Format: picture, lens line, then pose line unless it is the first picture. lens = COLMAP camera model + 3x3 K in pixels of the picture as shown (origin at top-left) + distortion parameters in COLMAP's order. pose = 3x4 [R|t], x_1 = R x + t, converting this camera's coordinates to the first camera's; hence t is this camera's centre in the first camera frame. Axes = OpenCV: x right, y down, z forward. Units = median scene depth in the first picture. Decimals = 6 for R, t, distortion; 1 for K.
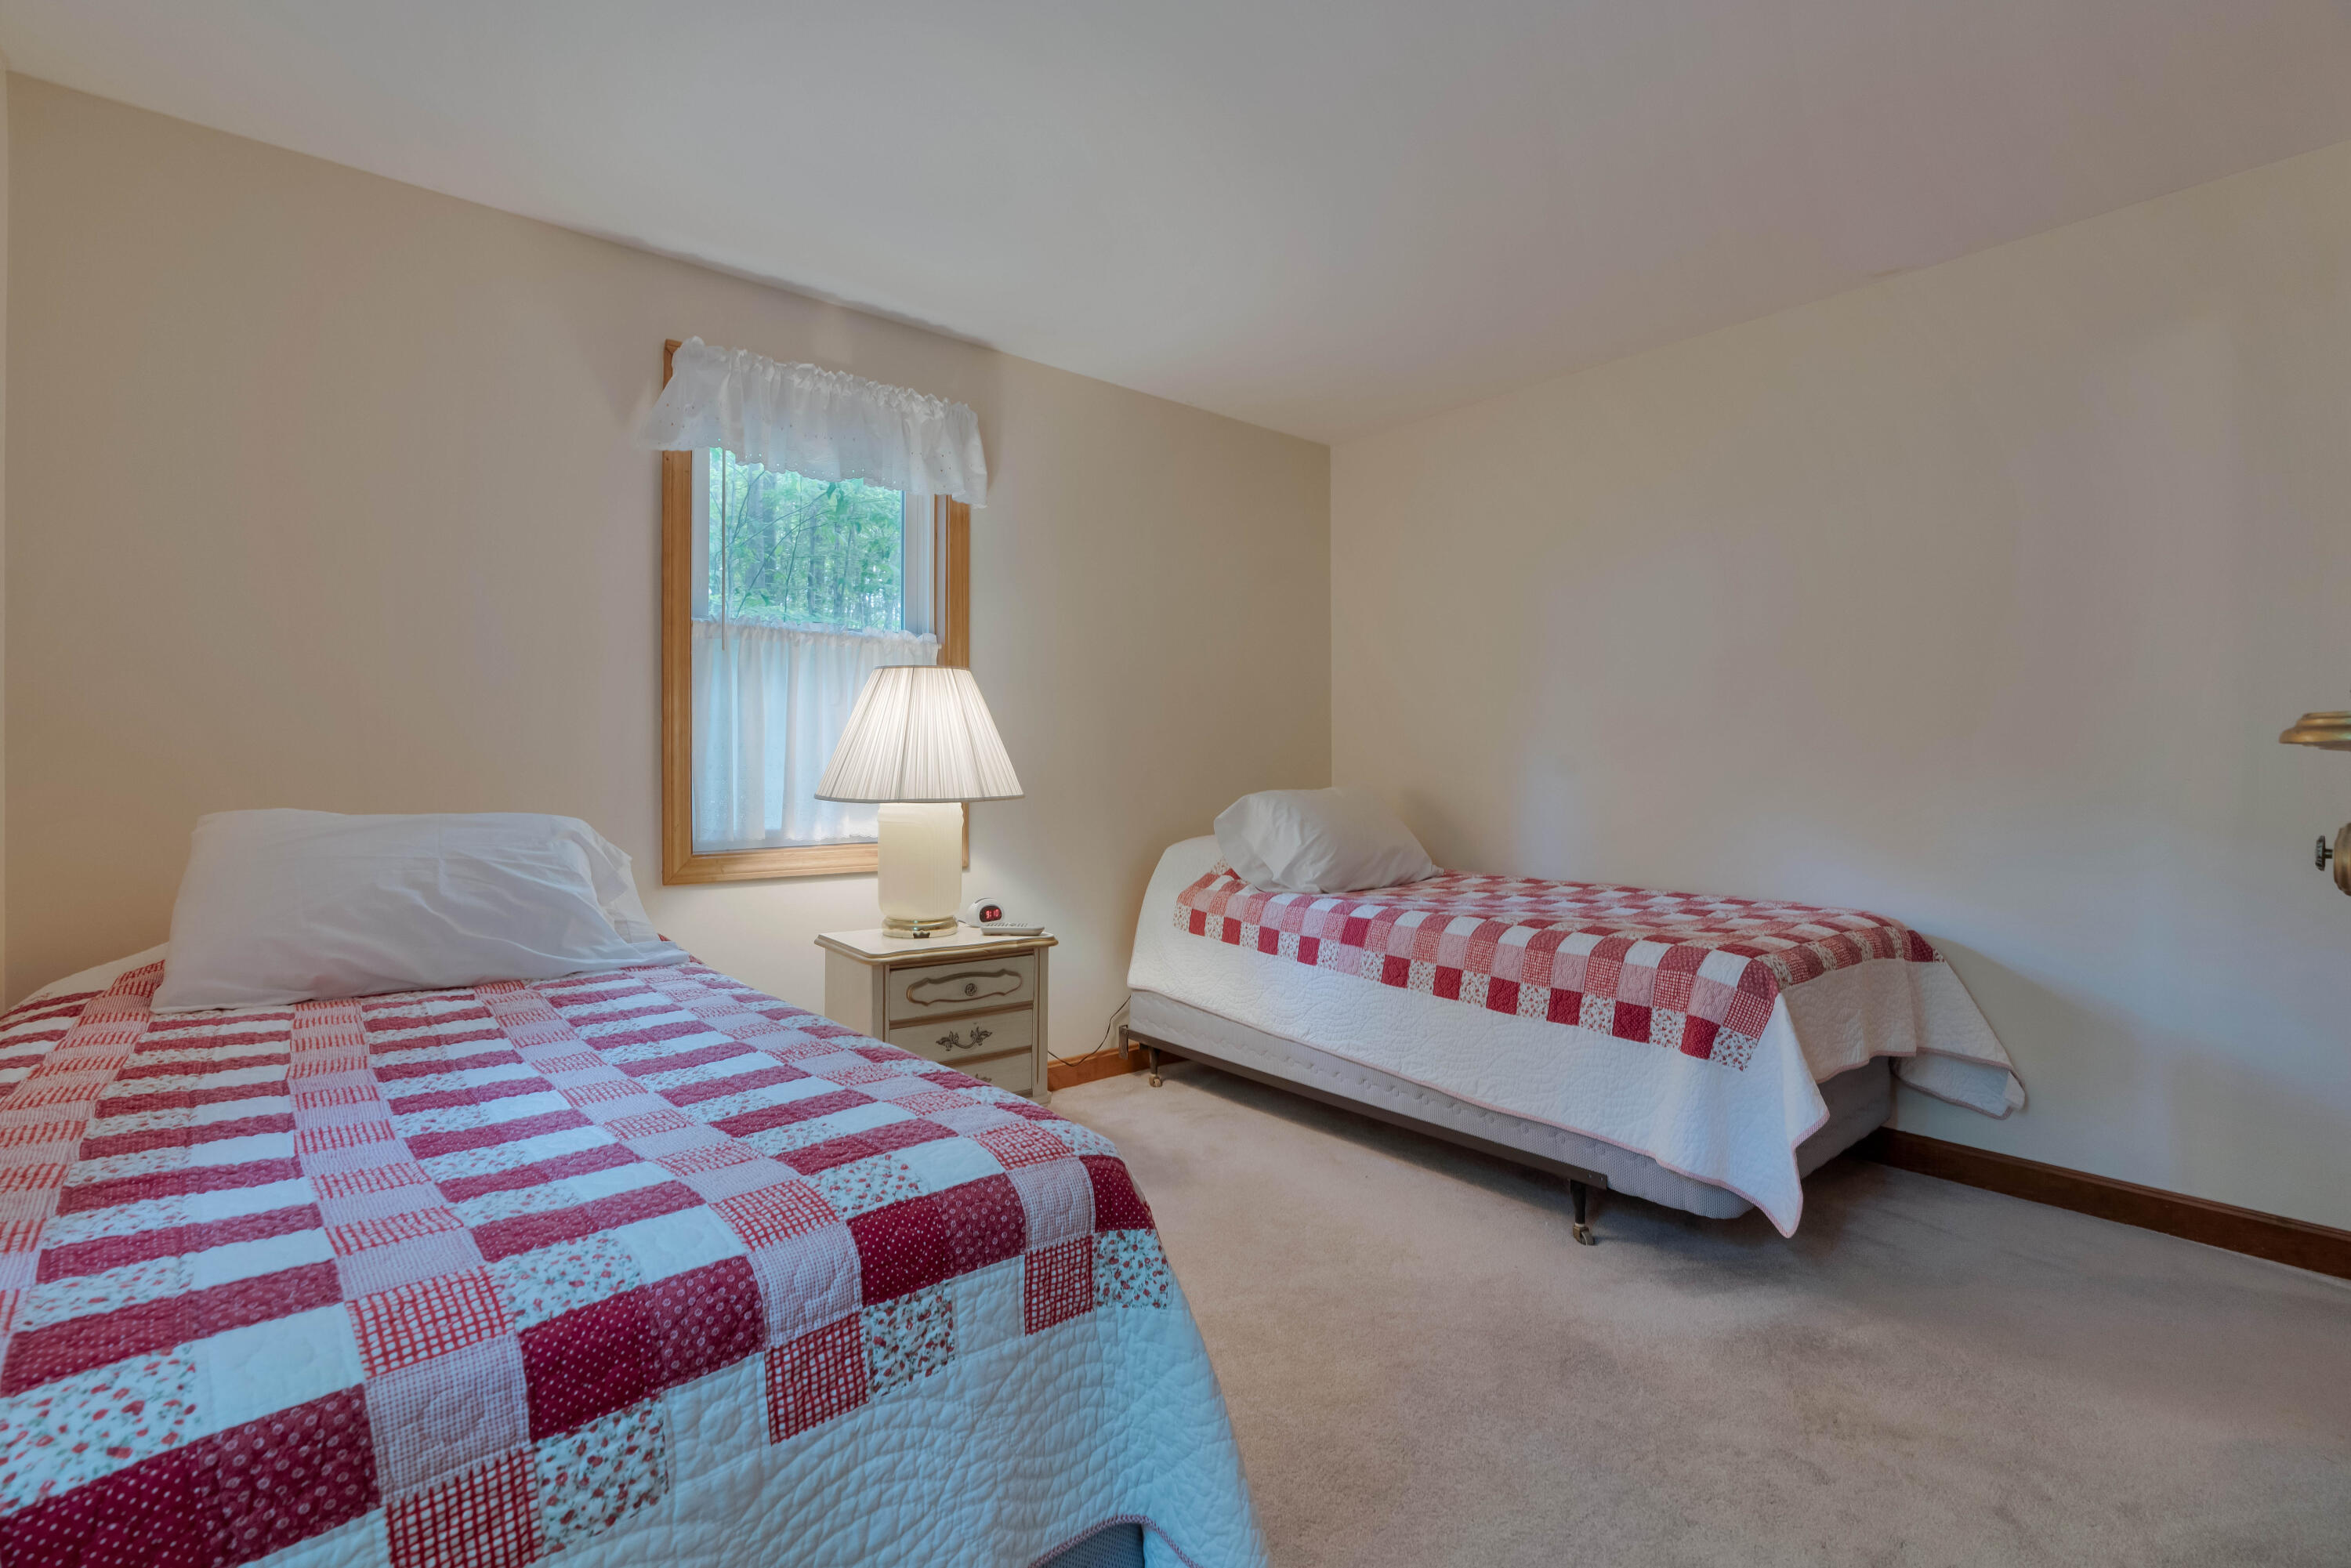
lens RADIAL K [[1062.4, 0, 1192.2], [0, 1062.4, 769.6], [0, 0, 1]] dist [-0.023039, 0.009889]
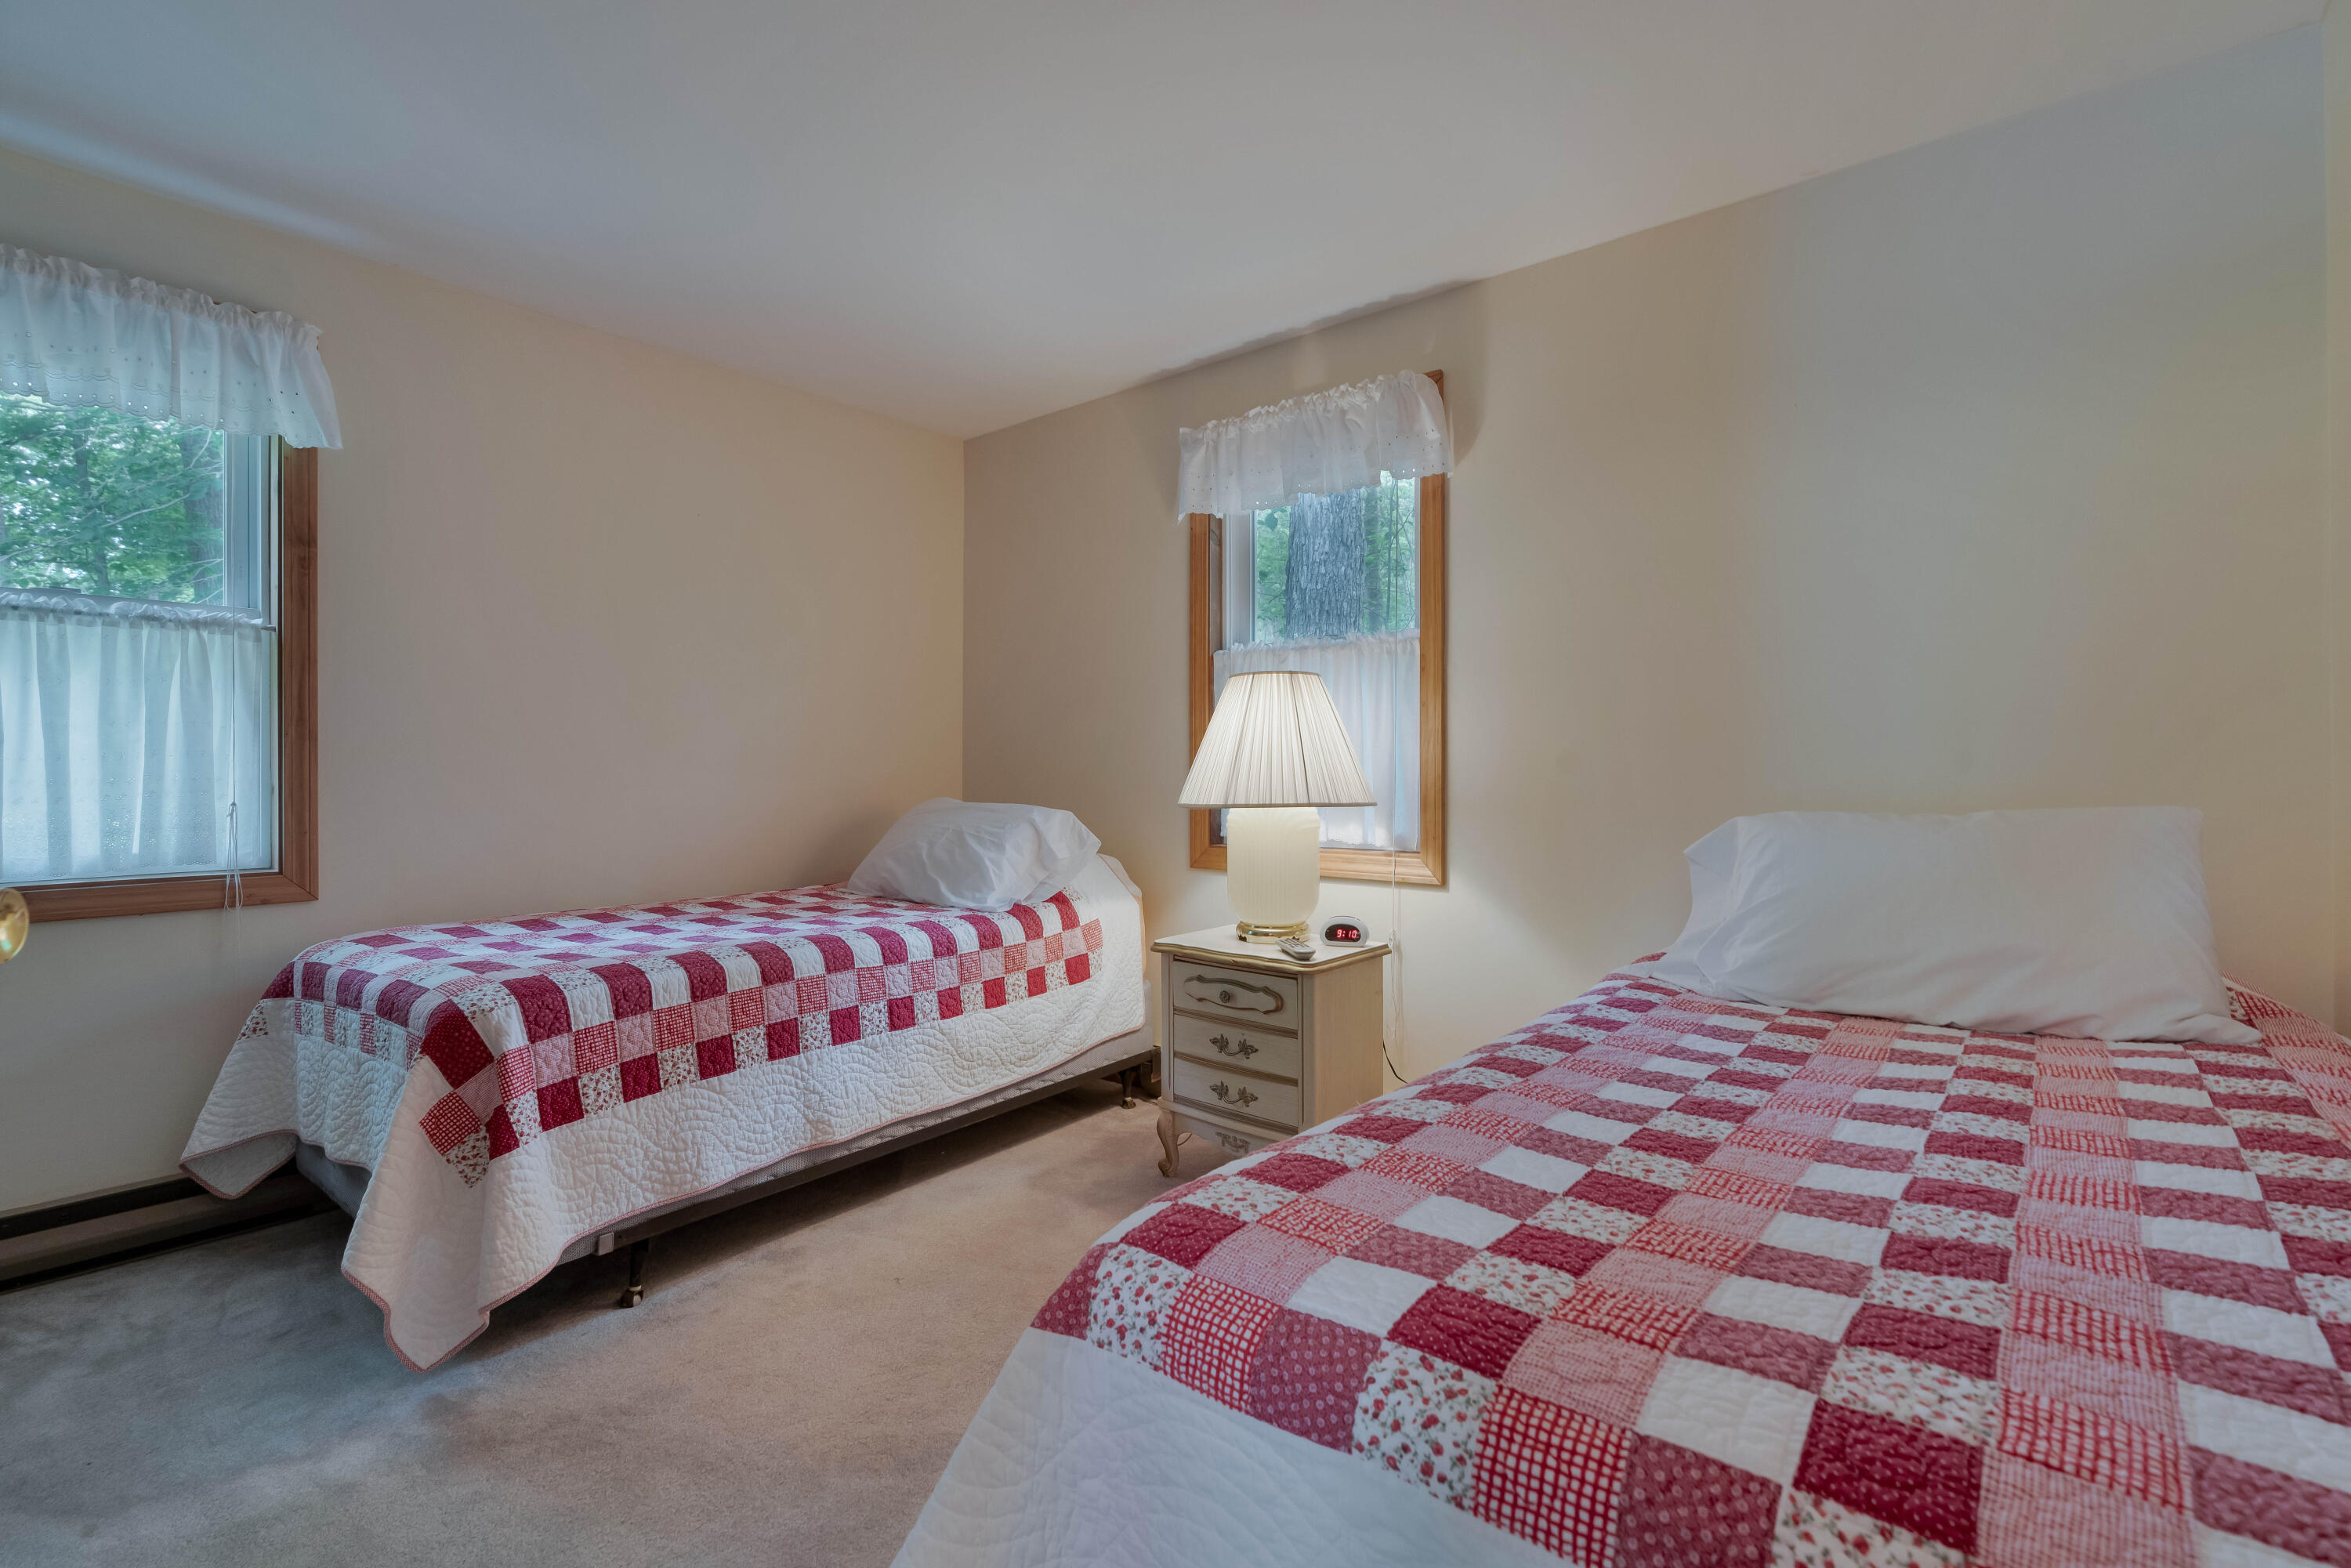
lens RADIAL K [[1058.1, 0, 1182.2], [0, 1058.1, 778.8], [0, 0, 1]] dist [-0.020737, 0.009527]
pose [[0.198629, 0.001777, -0.980073, 0.707371], [0.005772, 0.999979, 0.002983, -0.001436], [0.980058, -0.006250, 0.198615, 0.711913]]
